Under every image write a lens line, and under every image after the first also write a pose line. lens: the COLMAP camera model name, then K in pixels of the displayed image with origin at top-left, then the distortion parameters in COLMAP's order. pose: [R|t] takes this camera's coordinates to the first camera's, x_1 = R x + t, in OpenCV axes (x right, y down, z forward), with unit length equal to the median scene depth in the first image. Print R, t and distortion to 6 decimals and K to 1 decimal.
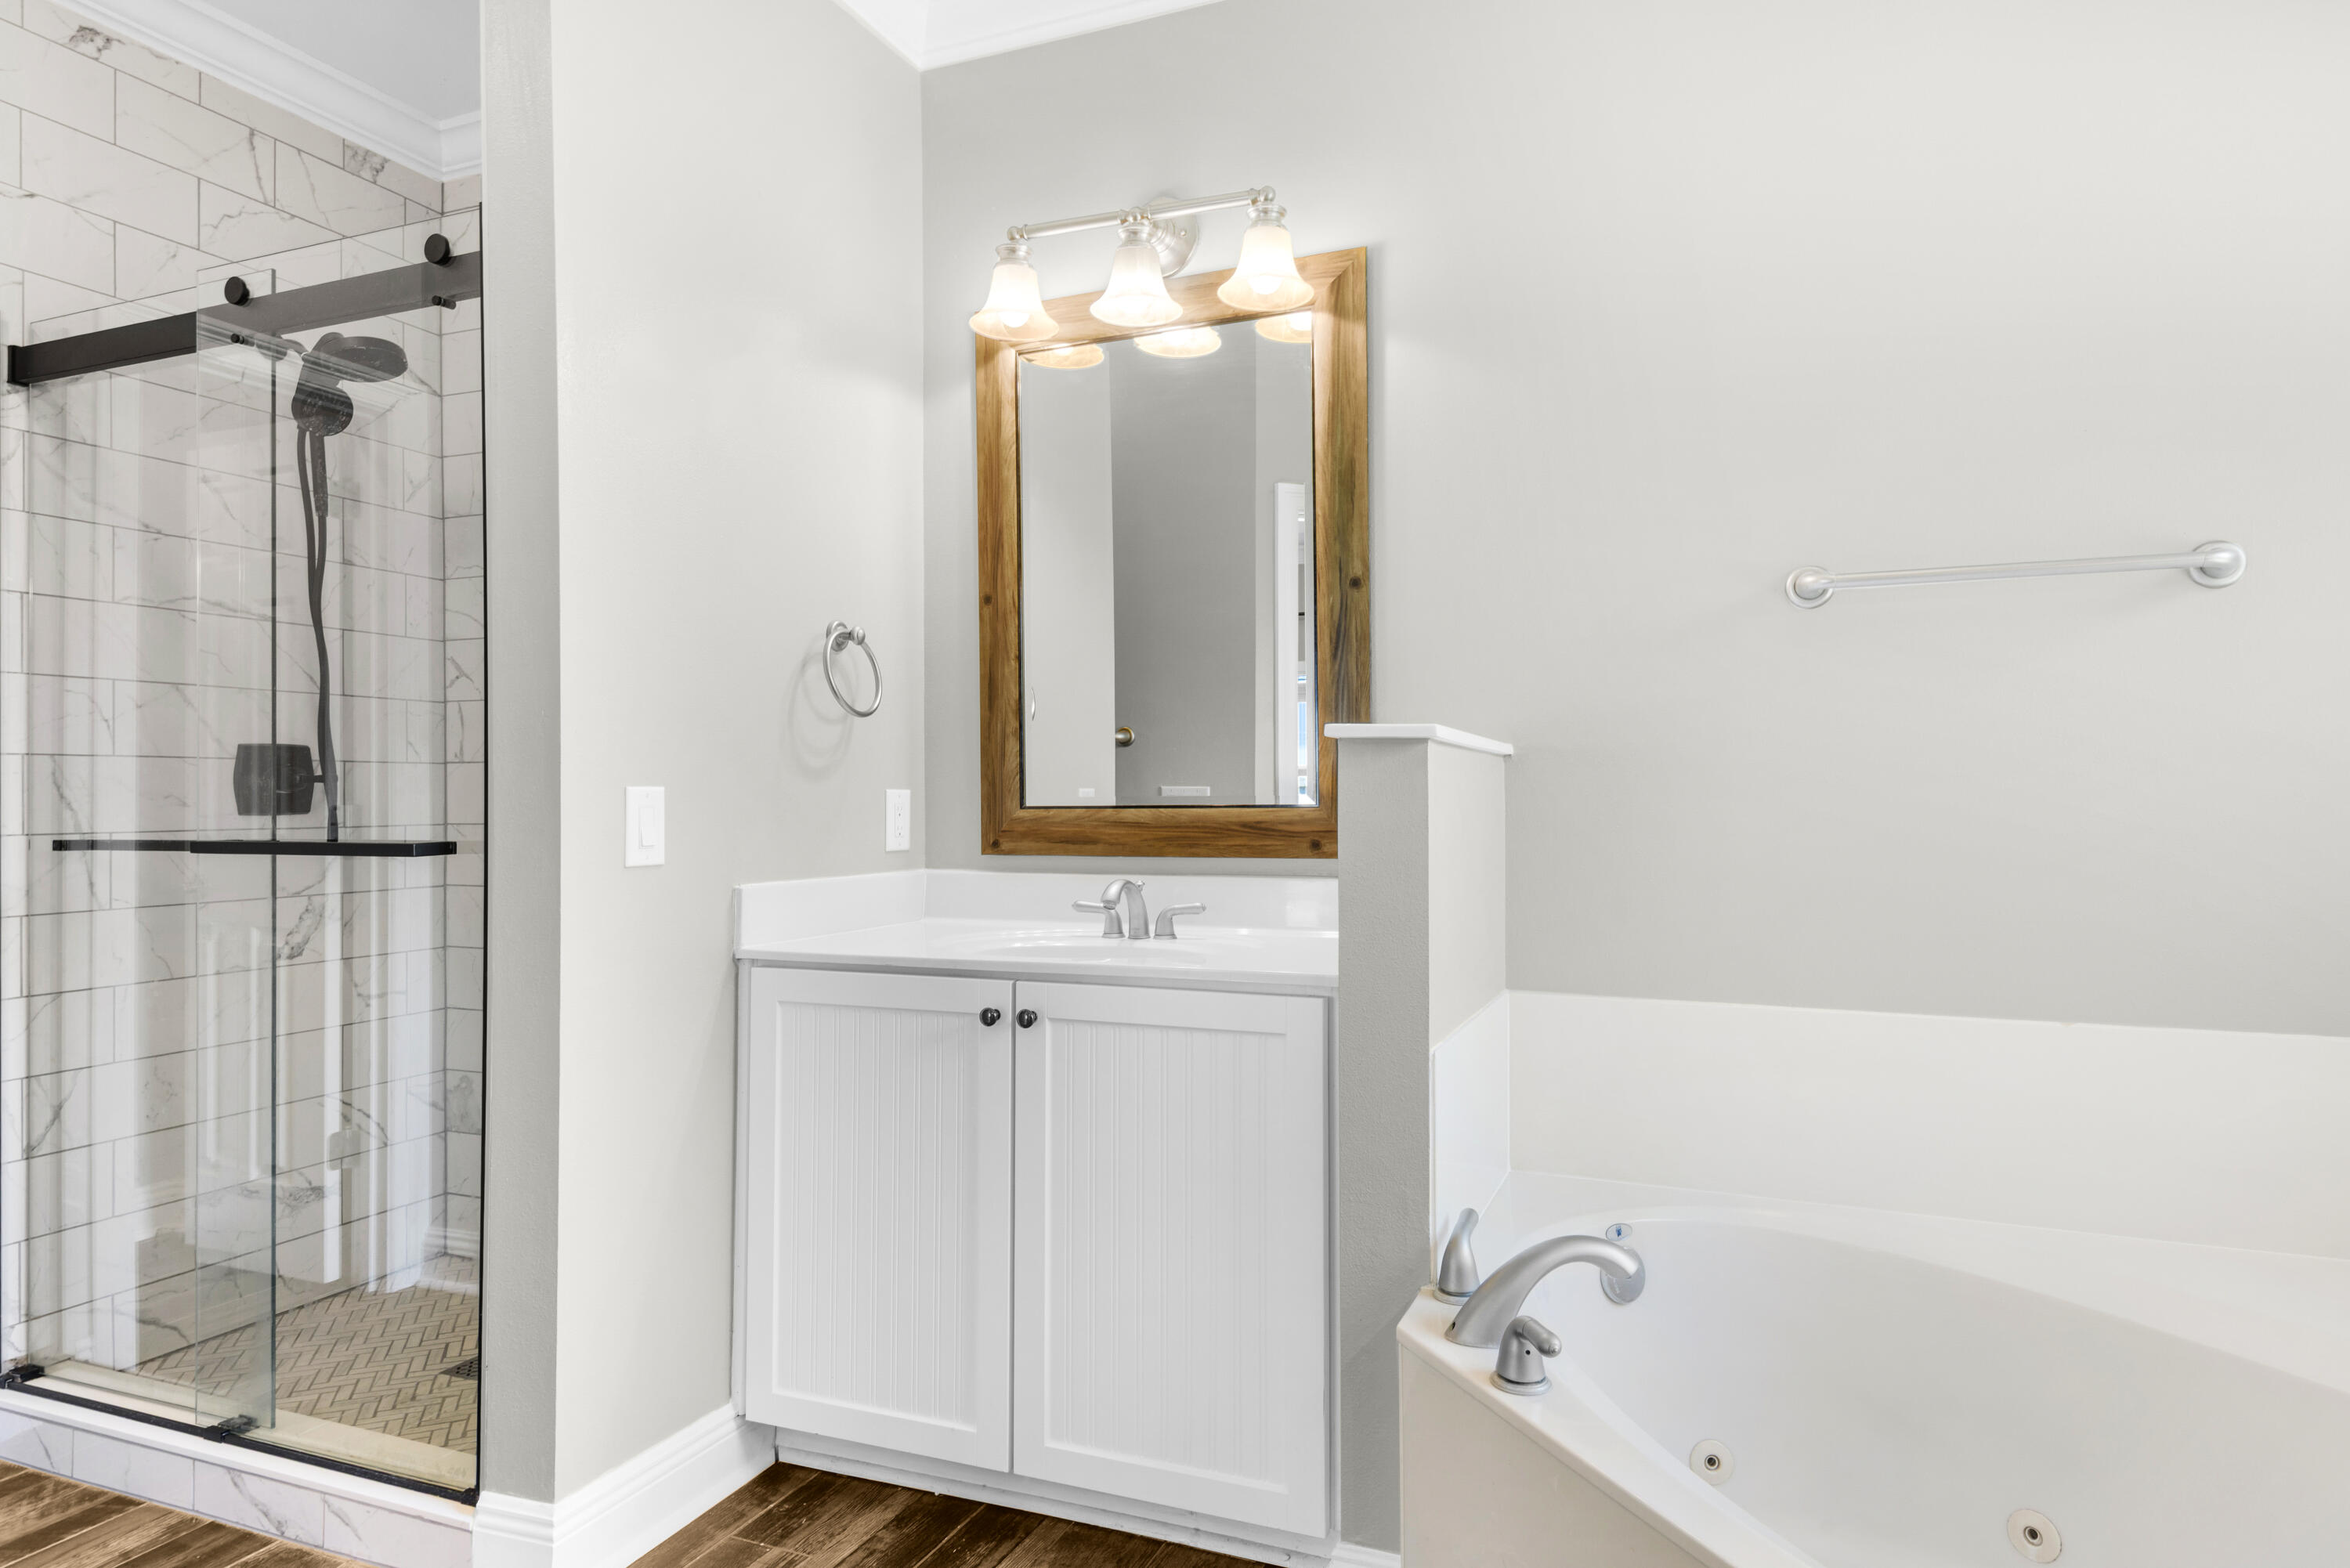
lens RADIAL K [[1321.6, 0, 1175.0], [0, 1321.6, 784.0], [0, 0, 1]] dist [0.030828, 0.000113]
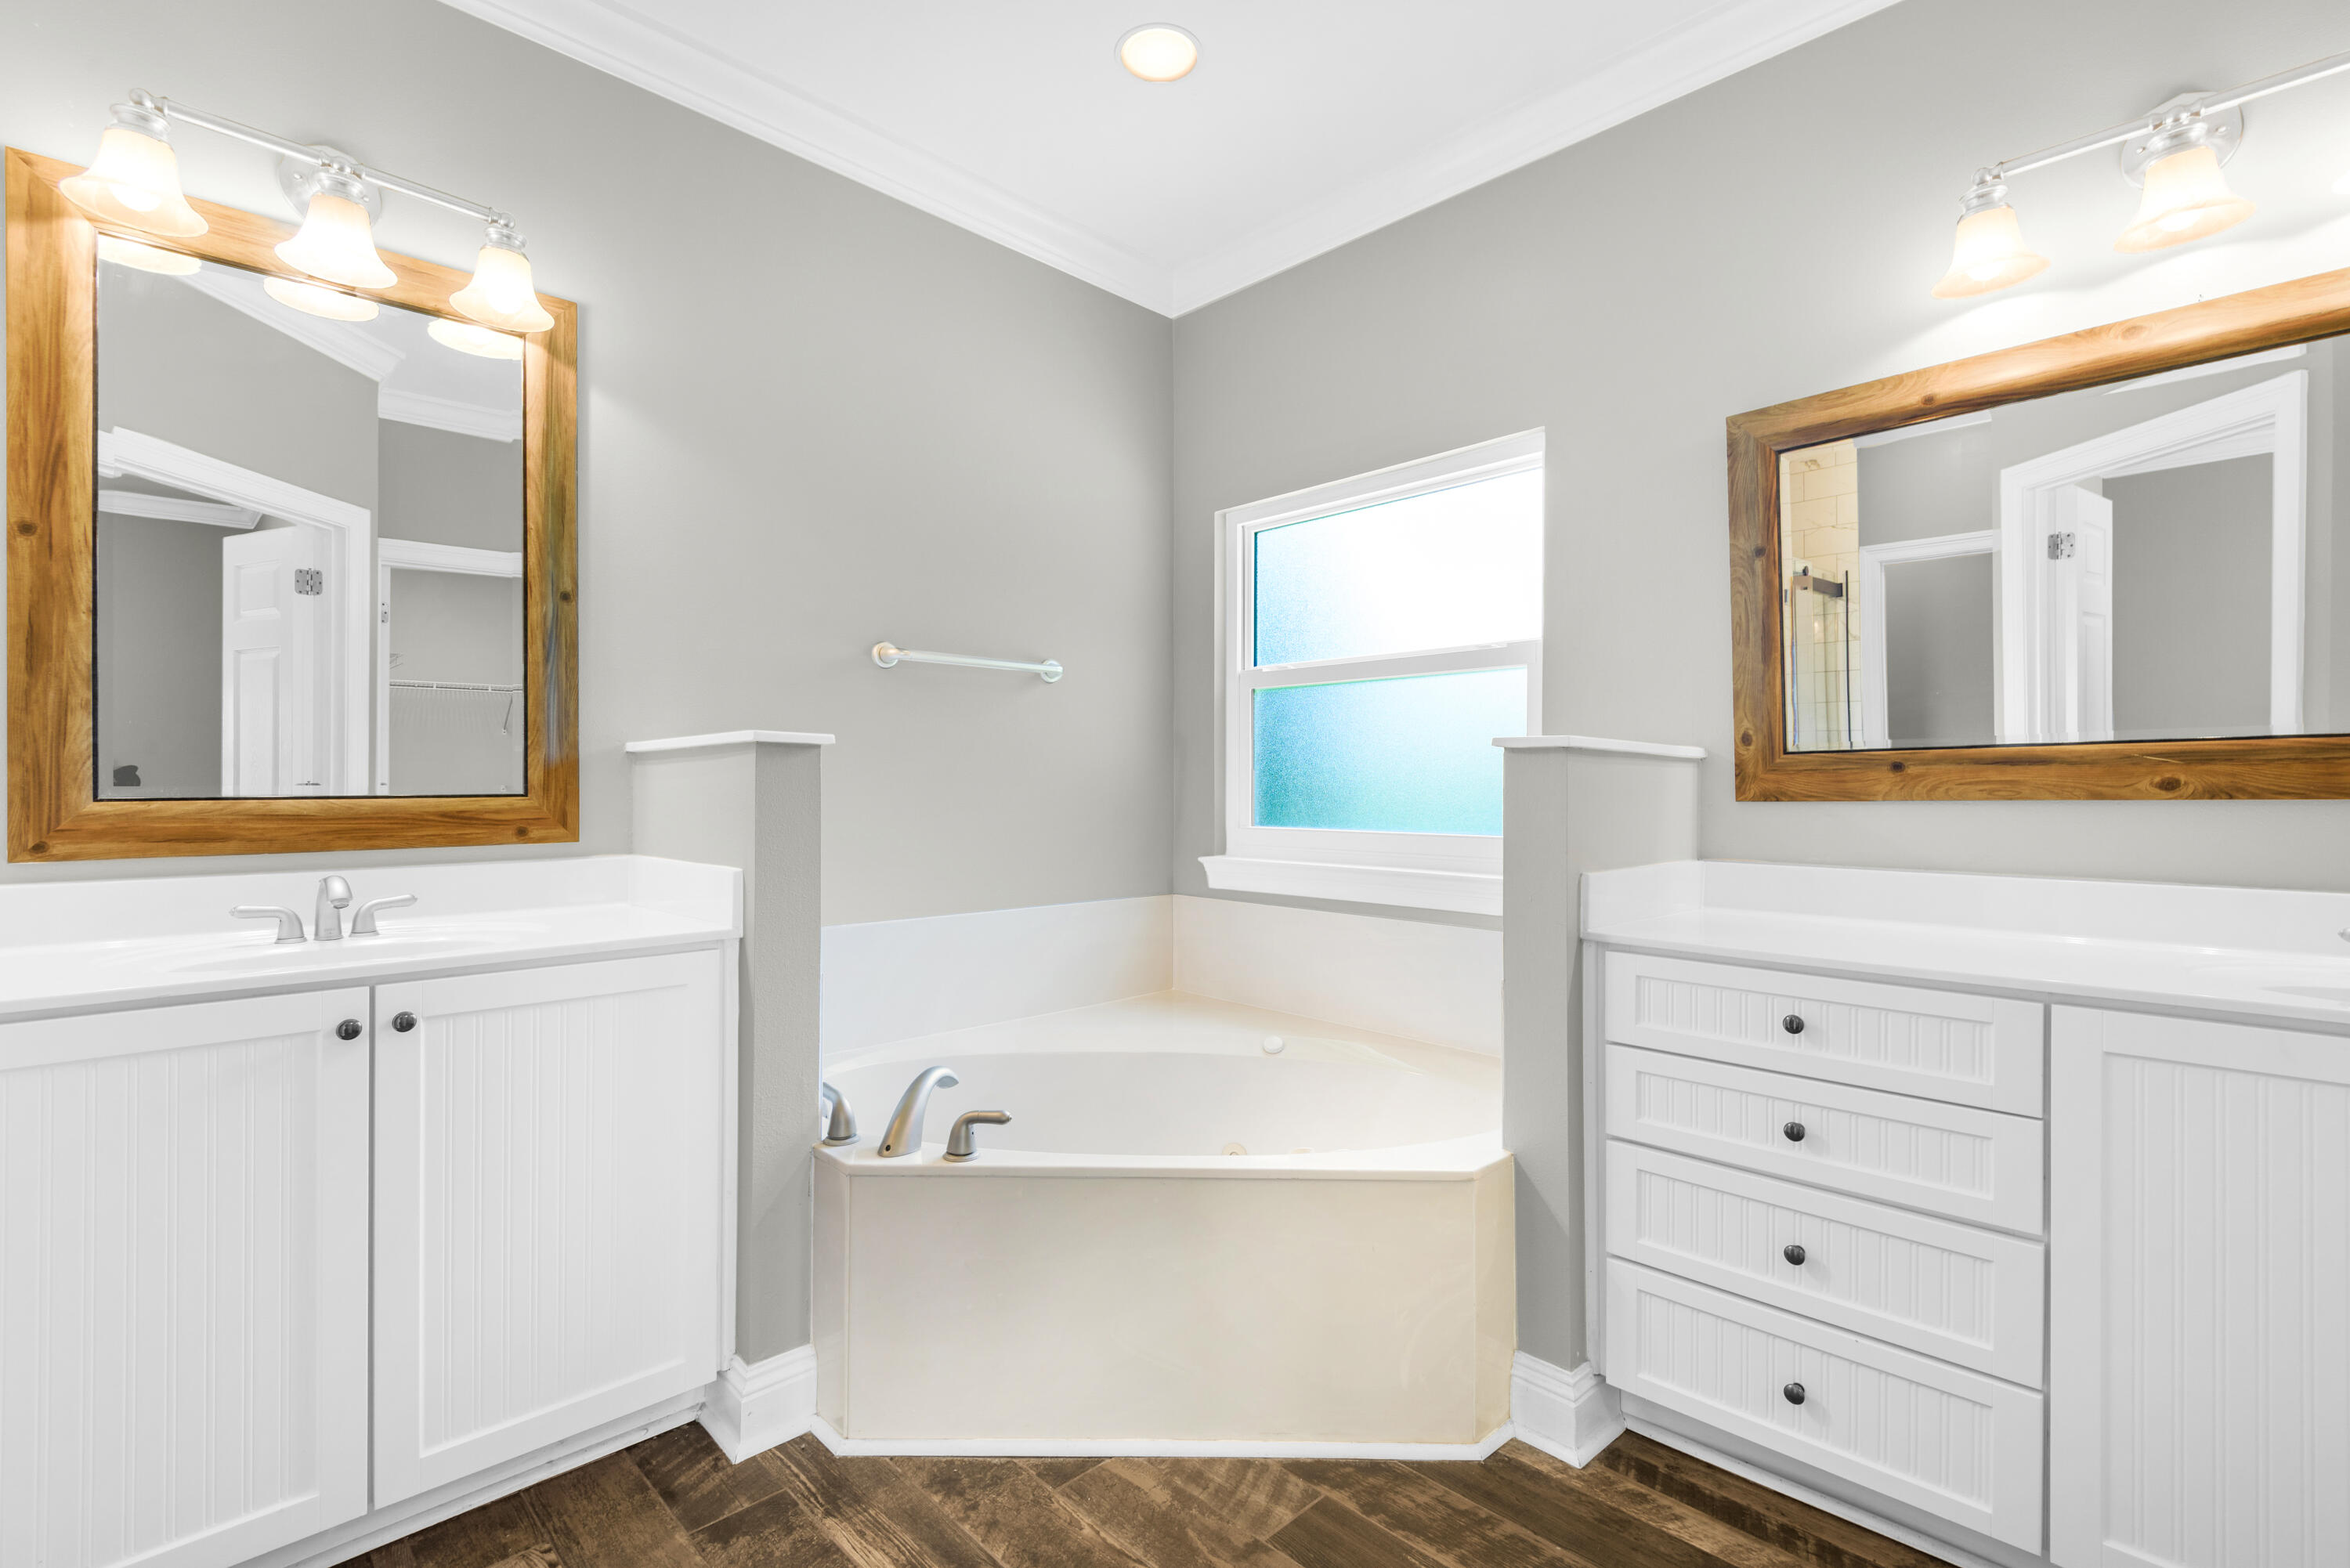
lens RADIAL K [[1092.6, 0, 1178.6], [0, 1092.6, 774.6], [0, 0, 1]] dist [0.033544, -0.017962]
pose [[0.394252, 0.010238, 0.918945, -0.505812], [-0.011969, 0.999910, -0.006005, -0.001322], [-0.918924, -0.008632, 0.394339, 0.146548]]
